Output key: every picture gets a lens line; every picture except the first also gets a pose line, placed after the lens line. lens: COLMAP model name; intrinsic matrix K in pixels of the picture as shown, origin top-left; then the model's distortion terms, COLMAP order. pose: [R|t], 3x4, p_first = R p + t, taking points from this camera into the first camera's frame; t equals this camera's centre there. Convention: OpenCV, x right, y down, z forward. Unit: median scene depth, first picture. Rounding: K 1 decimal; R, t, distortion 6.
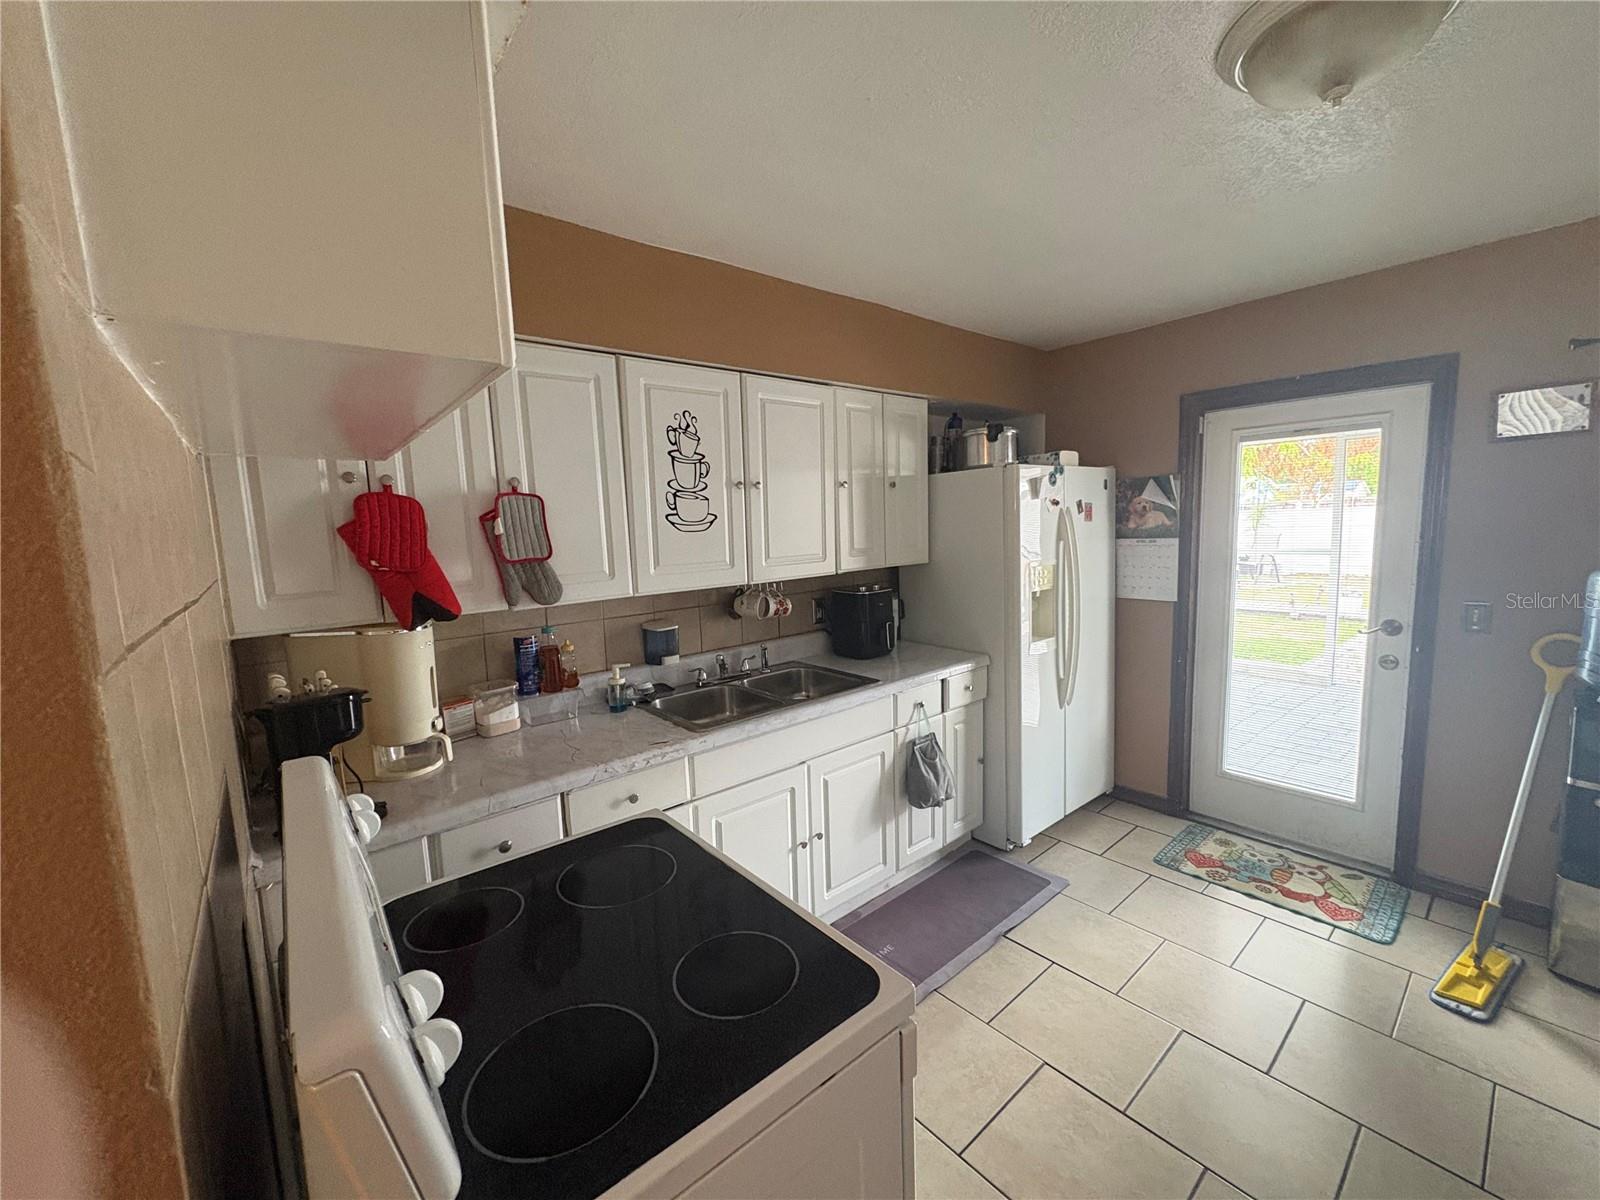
lens RADIAL K [[638.3, 0, 798.8], [0, 638.3, 597.4], [0, 0, 1]] dist [0.000379, -0.000114]
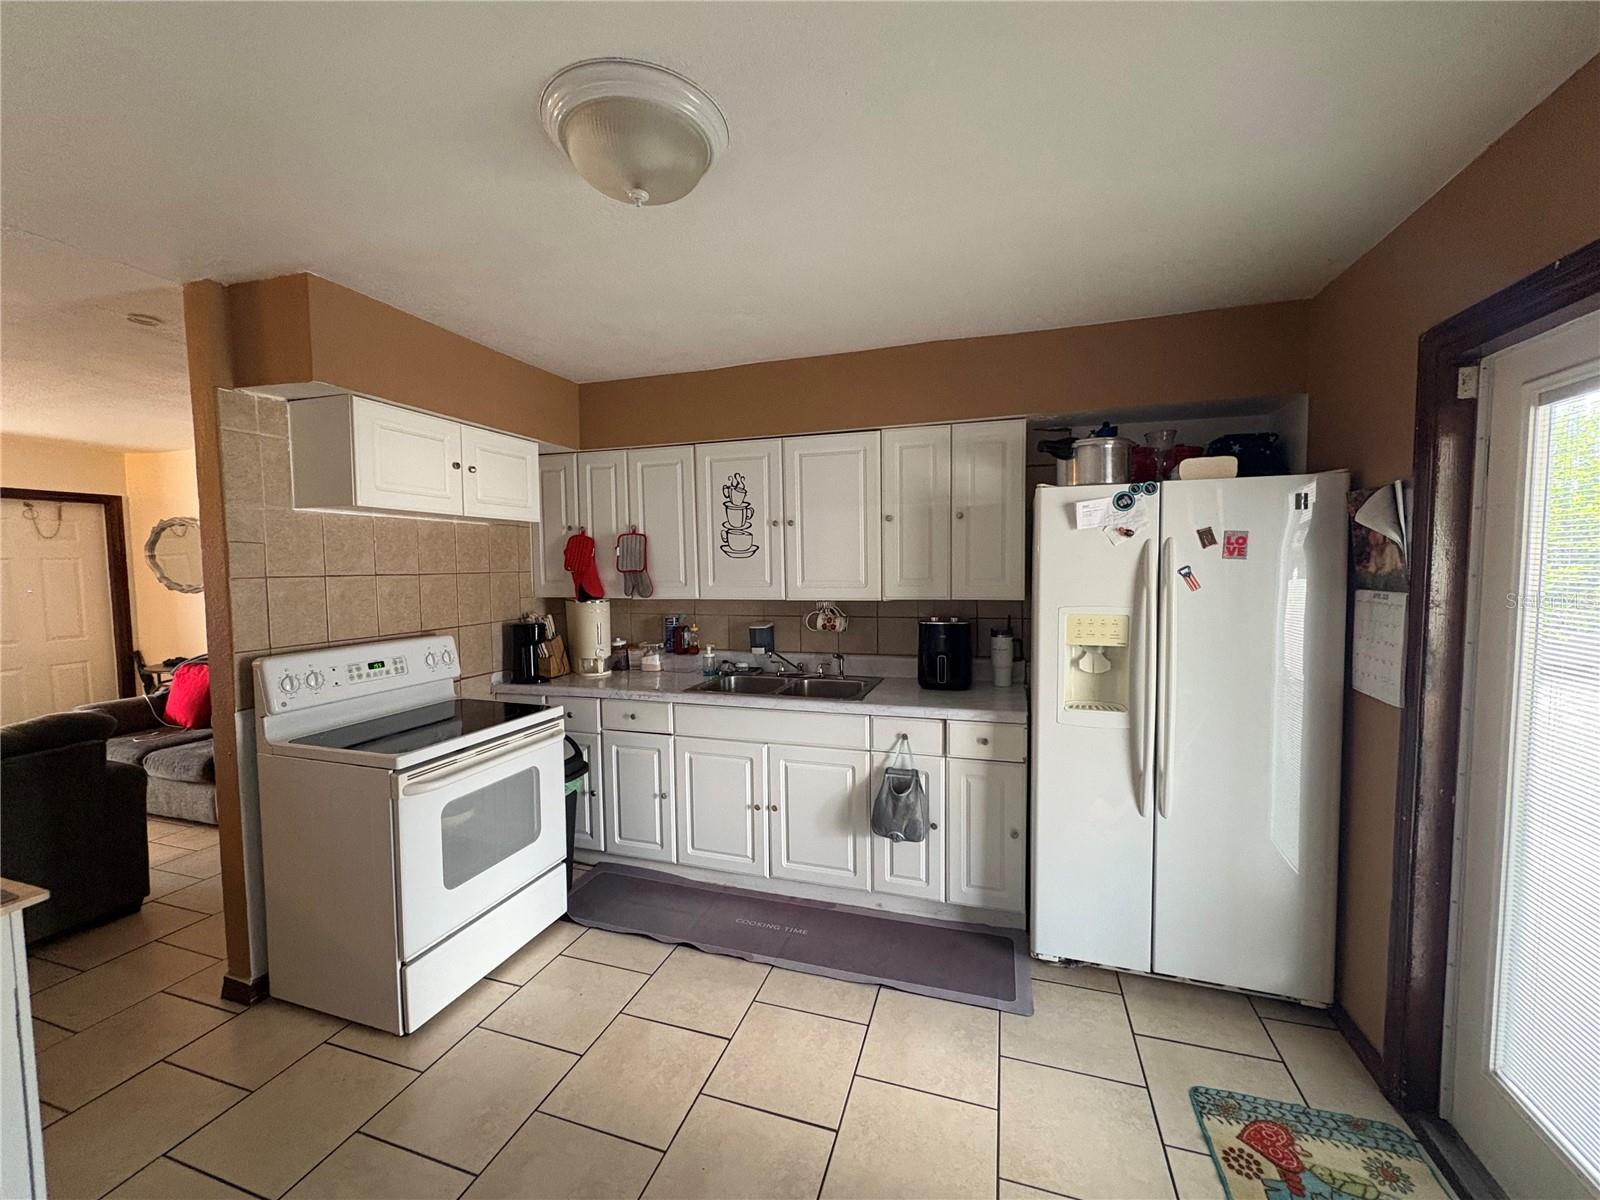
lens RADIAL K [[638.3, 0, 796.3], [0, 638.3, 596.1], [0, 0, 1]] dist [0.000379, -0.000114]
pose [[0.527783, 0.077616, -0.845826, 1.002897], [-0.105758, 0.994072, 0.025228, -0.062361], [0.842770, 0.076138, 0.532863, 0.334521]]
